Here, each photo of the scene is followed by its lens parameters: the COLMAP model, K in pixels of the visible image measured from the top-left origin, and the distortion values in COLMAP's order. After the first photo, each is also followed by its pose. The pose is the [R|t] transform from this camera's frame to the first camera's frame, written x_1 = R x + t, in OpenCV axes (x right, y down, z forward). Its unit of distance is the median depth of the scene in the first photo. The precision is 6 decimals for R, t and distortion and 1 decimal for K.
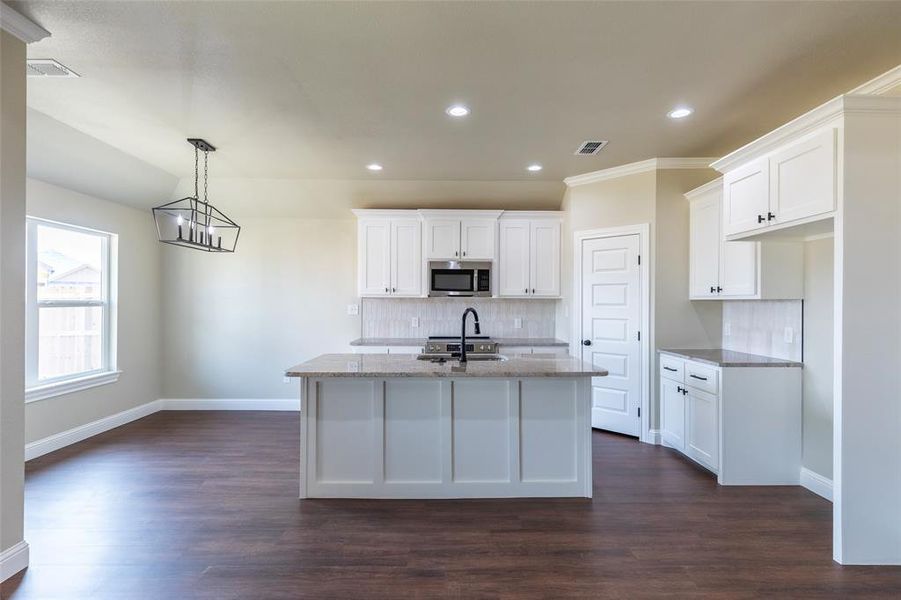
lens RADIAL K [[444.4, 0, 450.5], [0, 444.4, 300.0], [0, 0, 1]] dist [-0.000679, -0.000729]
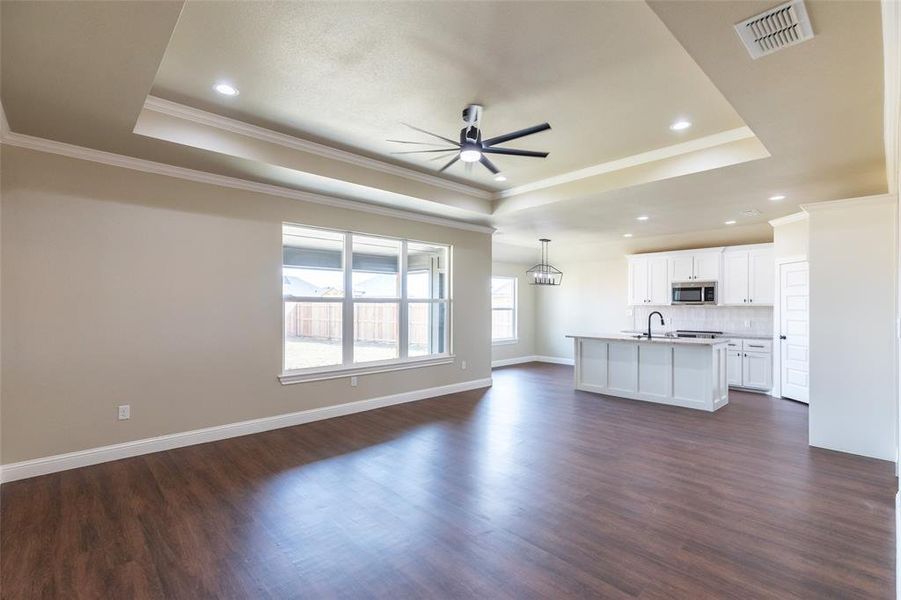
lens RADIAL K [[411.0, 0, 451.0], [0, 411.0, 303.8], [0, 0, 1]] dist [0.007116, -0.000204]
pose [[0.675989, -0.006562, -0.736882, 0.559797], [0.003339, 0.999977, -0.005842, -0.006324], [0.736904, 0.001489, 0.675996, -0.658993]]
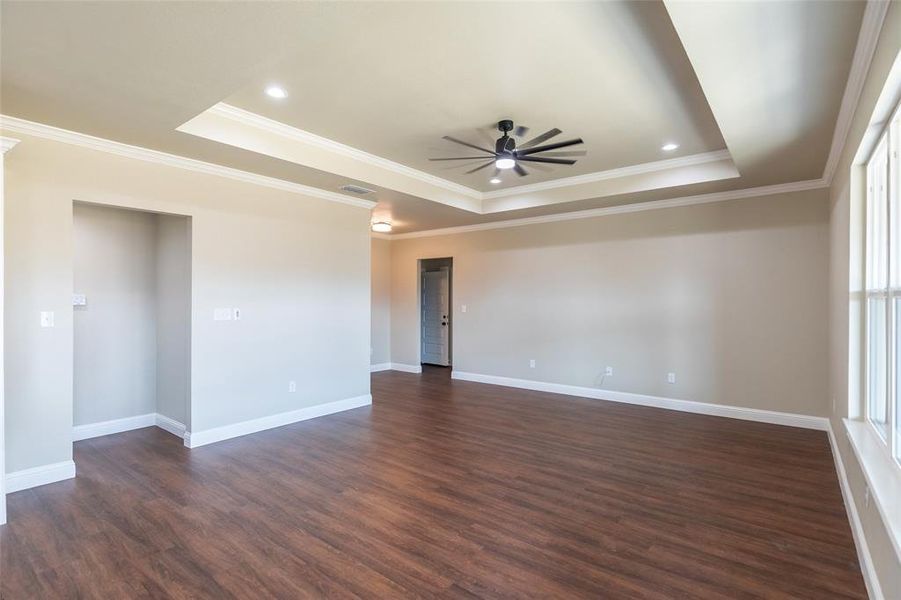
lens RADIAL K [[436.1, 0, 452.4], [0, 436.1, 302.5], [0, 0, 1]] dist [-0.000002, -0.000168]
pose [[-0.781364, -0.012405, 0.623953, -0.387449], [-0.008497, 0.999921, 0.009238, -0.012452], [-0.624018, 0.001917, -0.781407, 0.563841]]
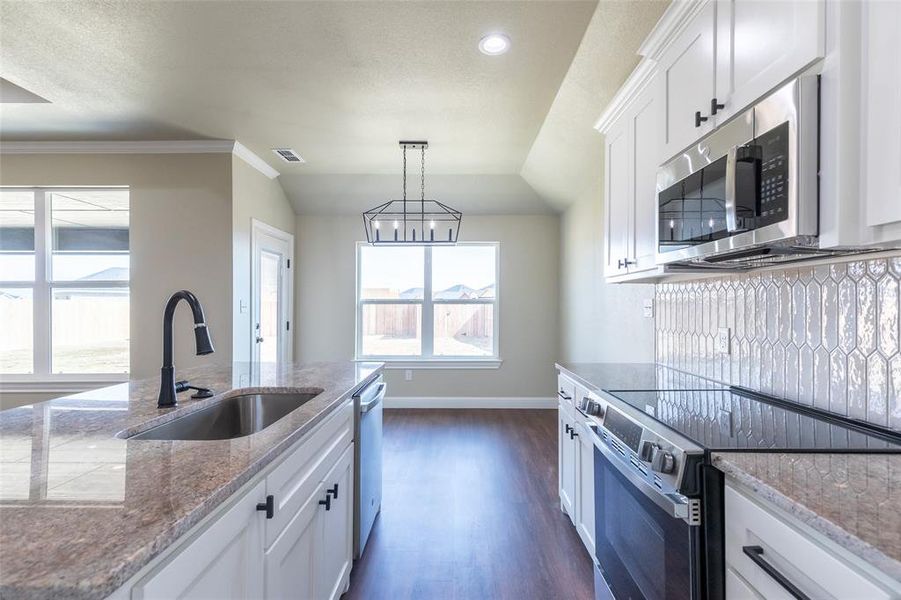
lens RADIAL K [[411.0, 0, 451.0], [0, 411.0, 303.8], [0, 0, 1]] dist [0.007116, -0.000204]
pose [[-0.027510, -0.010836, -0.999563, 0.320078], [0.001947, 0.999939, -0.010893, 0.025558], [0.999620, -0.002246, -0.027487, 0.908687]]
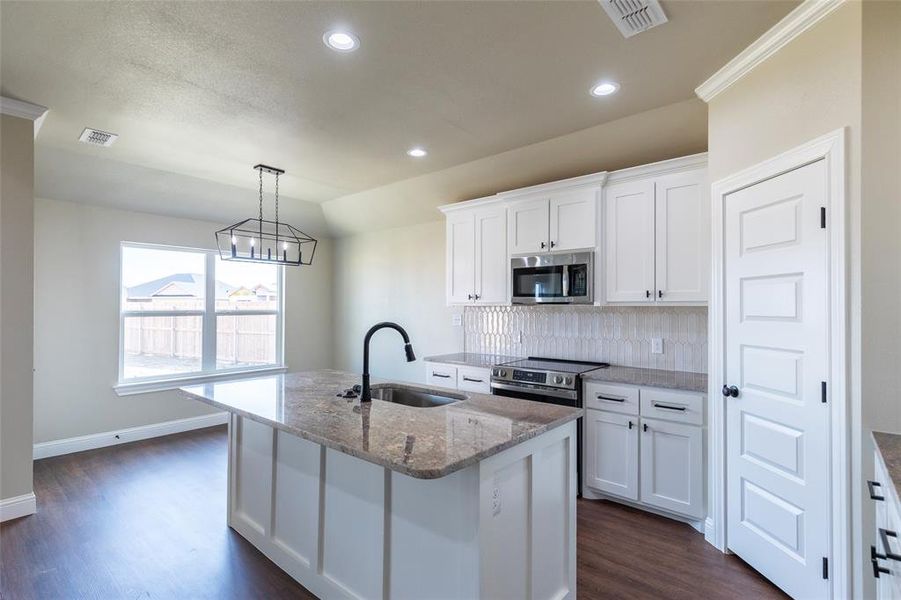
lens RADIAL K [[428.8, 0, 450.1], [0, 428.8, 303.9], [0, 0, 1]] dist [0.000861, -0.000579]
pose [[0.750741, -0.009903, -0.660522, 0.391915], [0.004138, 0.999939, -0.010289, -0.002117], [0.660584, 0.004991, 0.750736, 0.405799]]
